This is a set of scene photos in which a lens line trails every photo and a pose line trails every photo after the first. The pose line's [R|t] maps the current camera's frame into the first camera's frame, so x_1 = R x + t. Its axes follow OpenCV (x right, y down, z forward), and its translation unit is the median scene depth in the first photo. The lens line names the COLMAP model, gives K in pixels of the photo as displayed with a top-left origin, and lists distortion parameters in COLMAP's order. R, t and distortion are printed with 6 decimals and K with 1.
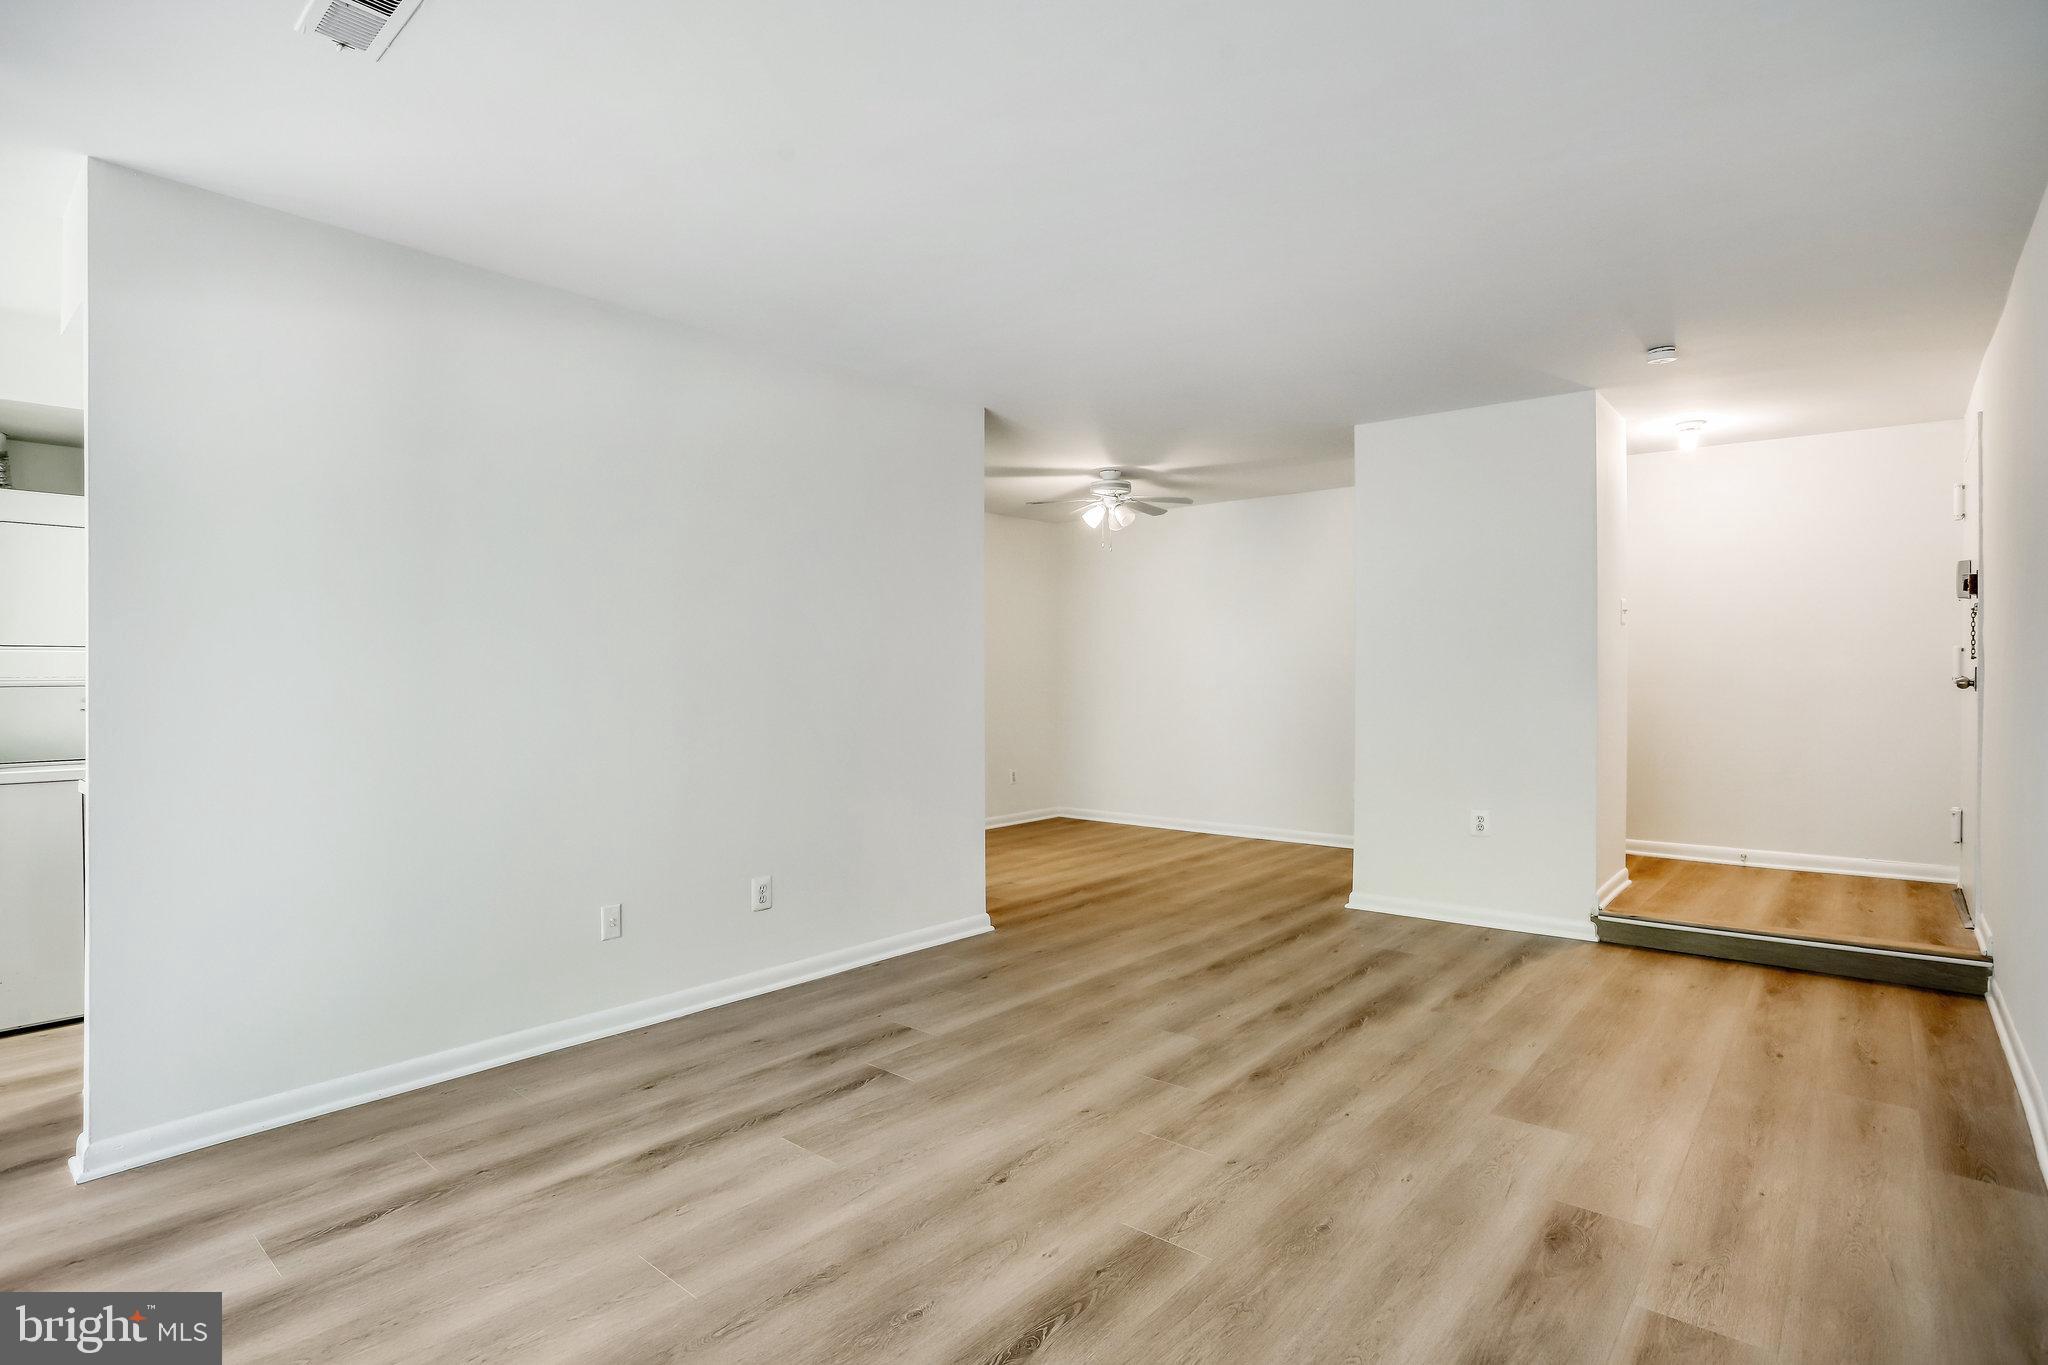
lens RADIAL K [[1005.2, 0, 1028.8], [0, 1005.2, 677.5], [0, 0, 1]] dist [-0.055493, 0.000795]
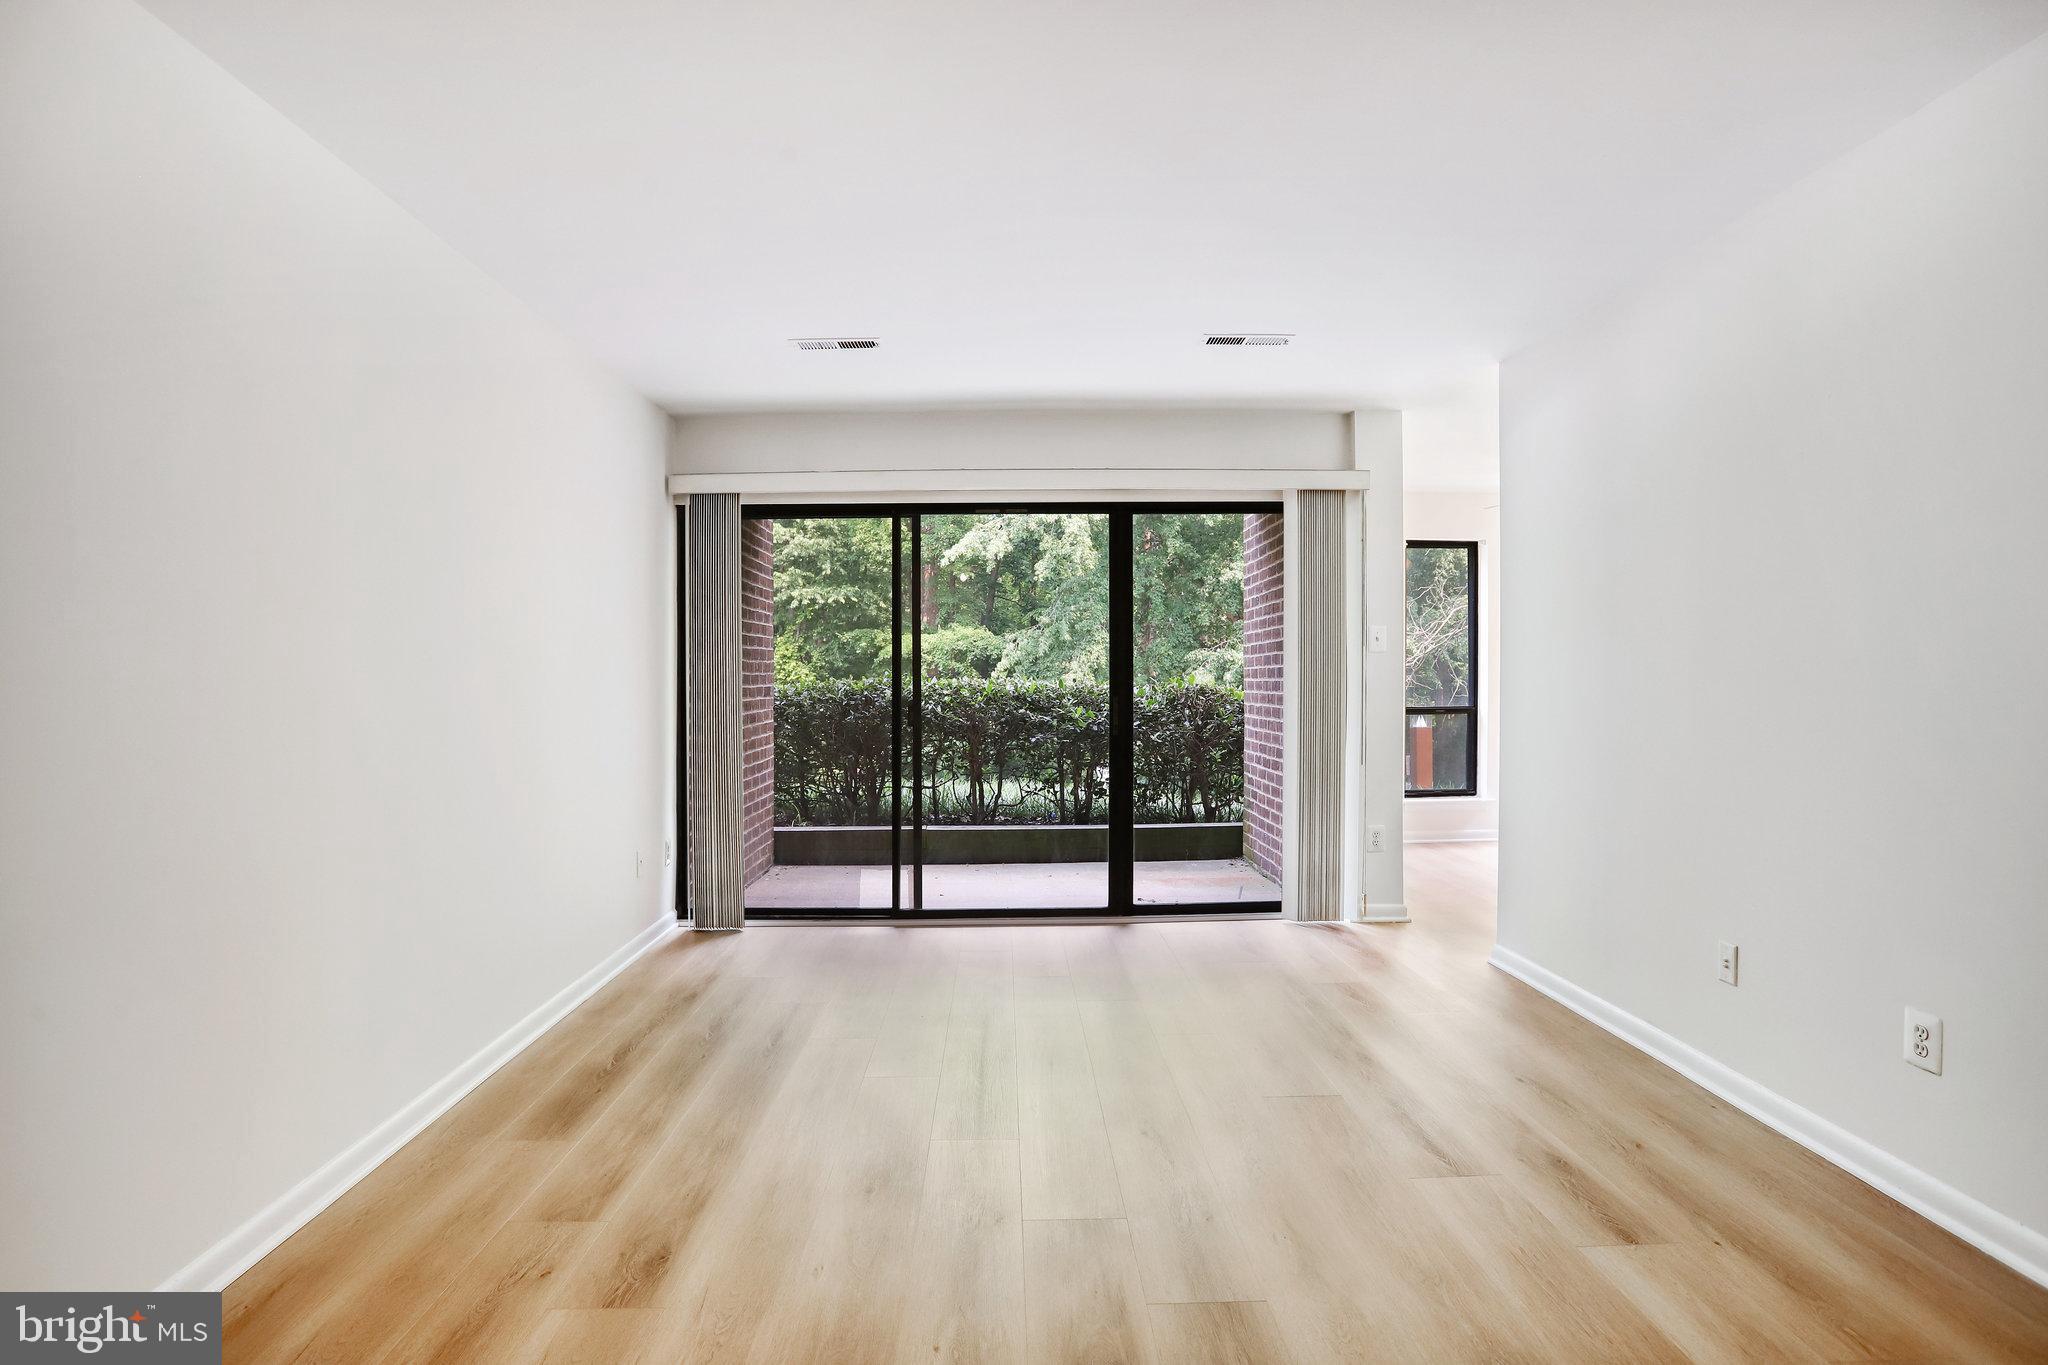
lens RADIAL K [[1025.4, 0, 1033.9], [0, 1025.4, 669.6], [0, 0, 1]] dist [-0.056533, 0.027310]
pose [[-0.737267, 0.010511, -0.675520, 0.582275], [0.015461, 0.999880, -0.001316, -0.008607], [0.675425, -0.011415, -0.737341, 1.240809]]
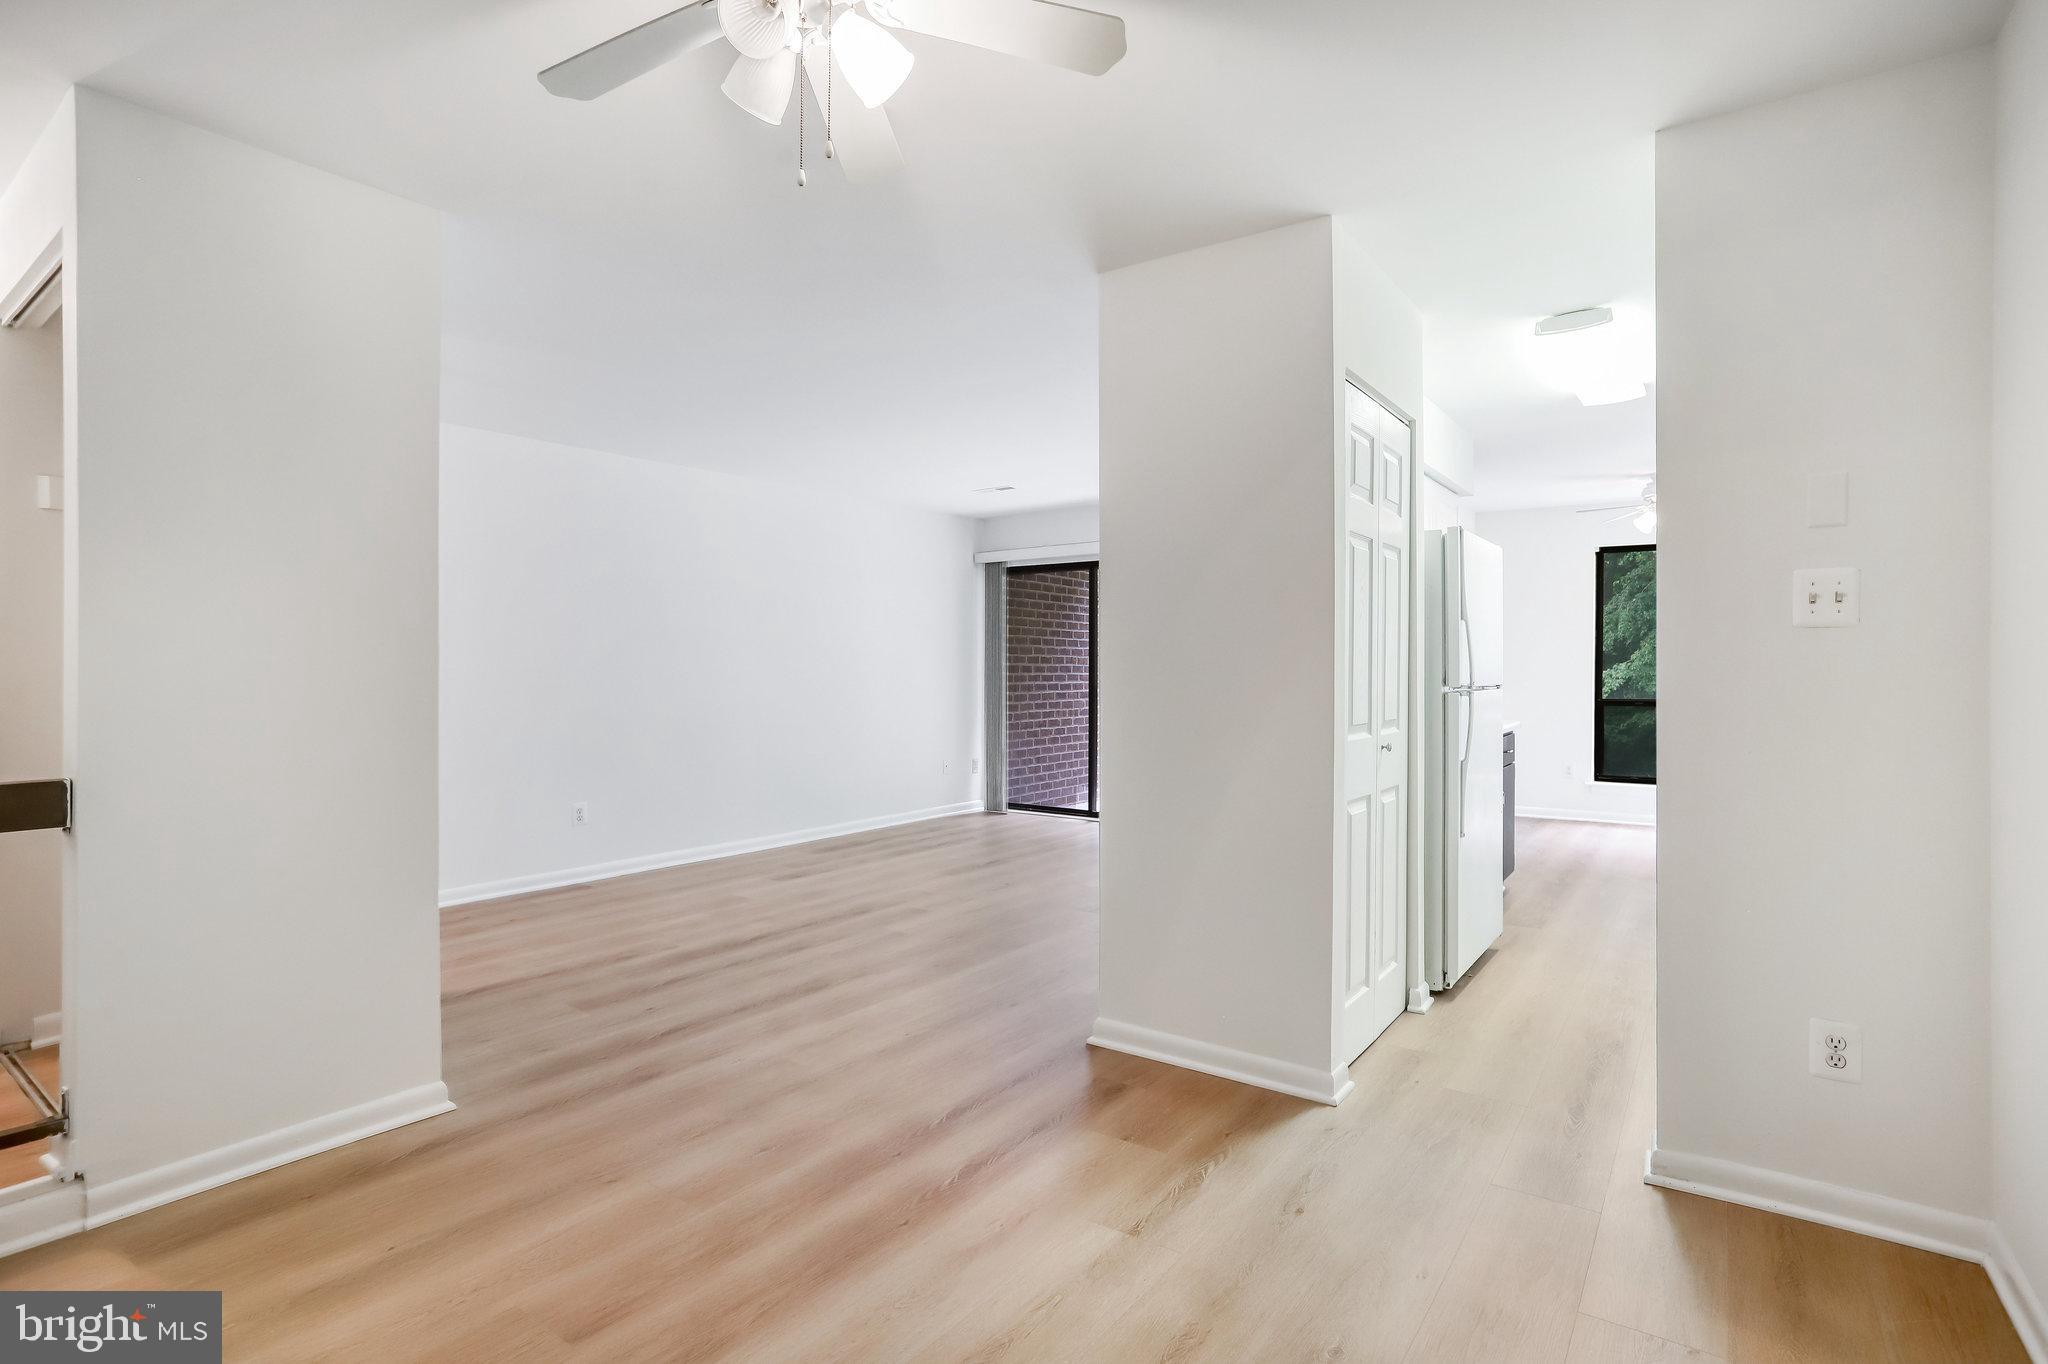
lens RADIAL K [[1025.4, 0, 1010.5], [0, 1025.4, 662.9], [0, 0, 1]] dist [-0.056533, 0.027310]
pose [[-0.997369, 0.001494, -0.072474, 0.096395], [0.001890, 0.999984, -0.005404, -0.002871], [0.072465, -0.005527, -0.997356, 2.402410]]
